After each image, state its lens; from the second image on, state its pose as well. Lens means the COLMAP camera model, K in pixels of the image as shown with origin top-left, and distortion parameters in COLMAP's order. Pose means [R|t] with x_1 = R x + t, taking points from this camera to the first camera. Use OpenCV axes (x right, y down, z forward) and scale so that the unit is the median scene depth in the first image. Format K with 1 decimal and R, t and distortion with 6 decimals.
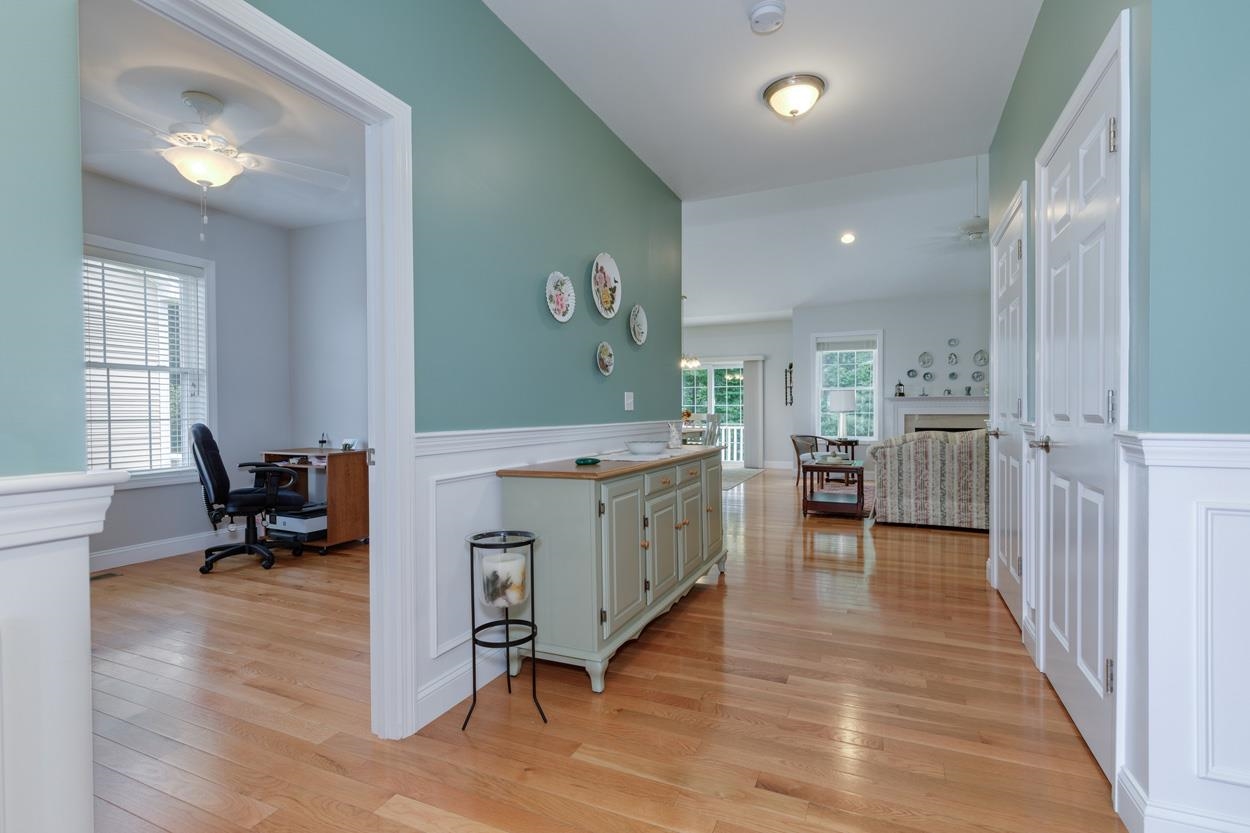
lens RADIAL K [[562.9, 0, 574.9], [0, 562.9, 414.5], [0, 0, 1]] dist [0.003334, -0.001952]
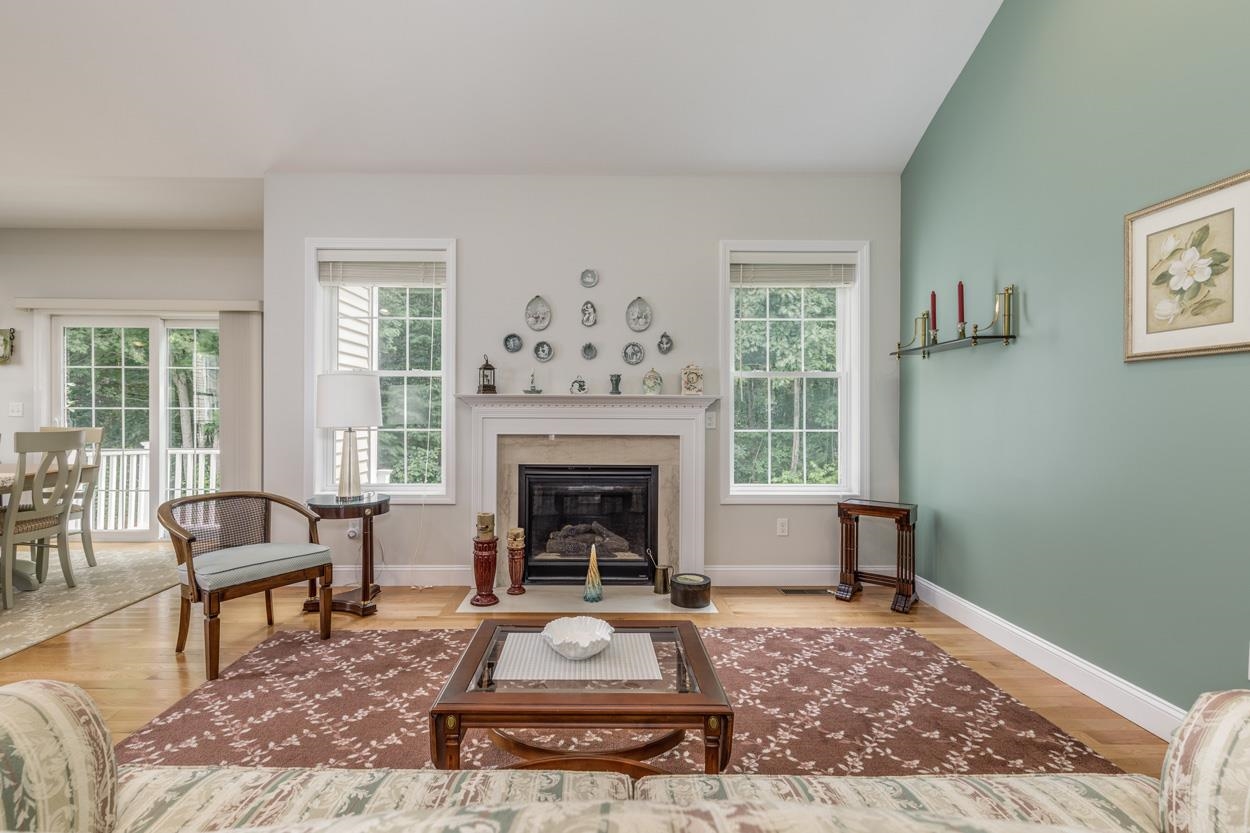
lens RADIAL K [[562.9, 0, 607.4], [0, 562.9, 417.2], [0, 0, 1]] dist [0.003334, -0.001952]
pose [[0.860170, 0.006157, 0.509970, 0.437082], [-0.007230, 0.999974, 0.000122, -0.013999], [-0.509956, -0.003792, 0.860192, 0.579118]]
